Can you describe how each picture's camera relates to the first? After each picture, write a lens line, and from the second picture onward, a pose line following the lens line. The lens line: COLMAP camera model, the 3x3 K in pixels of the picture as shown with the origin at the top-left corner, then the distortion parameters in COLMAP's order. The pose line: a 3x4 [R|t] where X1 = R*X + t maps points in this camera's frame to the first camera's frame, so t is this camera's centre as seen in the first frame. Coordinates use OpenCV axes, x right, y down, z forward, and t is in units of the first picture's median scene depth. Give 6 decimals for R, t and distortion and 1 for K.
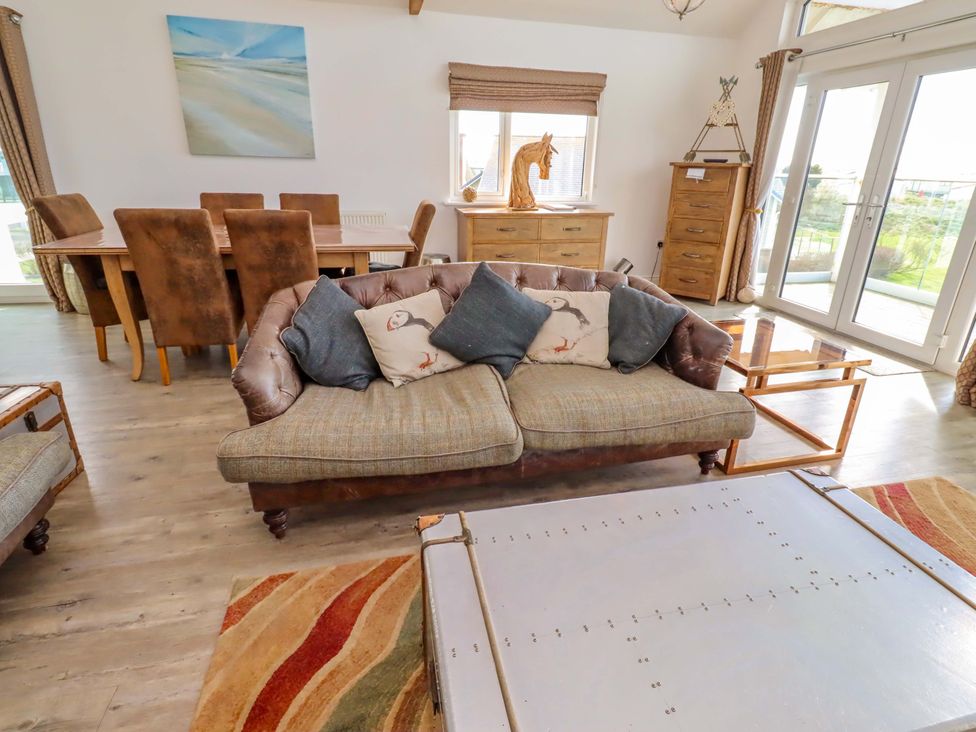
lens RADIAL K [[509.3, 0, 493.3], [0, 509.3, 351.1], [0, 0, 1]] dist [0.003816, -0.000097]
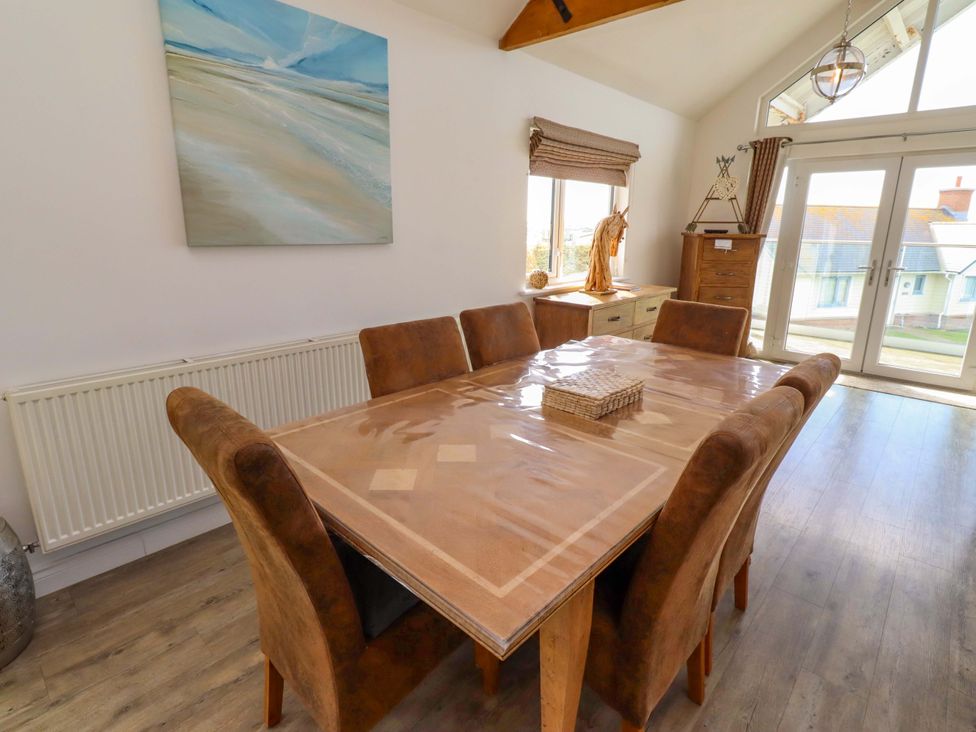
lens RADIAL K [[509.3, 0, 493.3], [0, 509.3, 351.1], [0, 0, 1]] dist [0.003816, -0.000097]
pose [[0.823326, -0.149676, 0.547477, -0.592241], [0.201380, 0.978879, -0.035229, -0.198526], [-0.530641, 0.139256, 0.836079, 0.425006]]
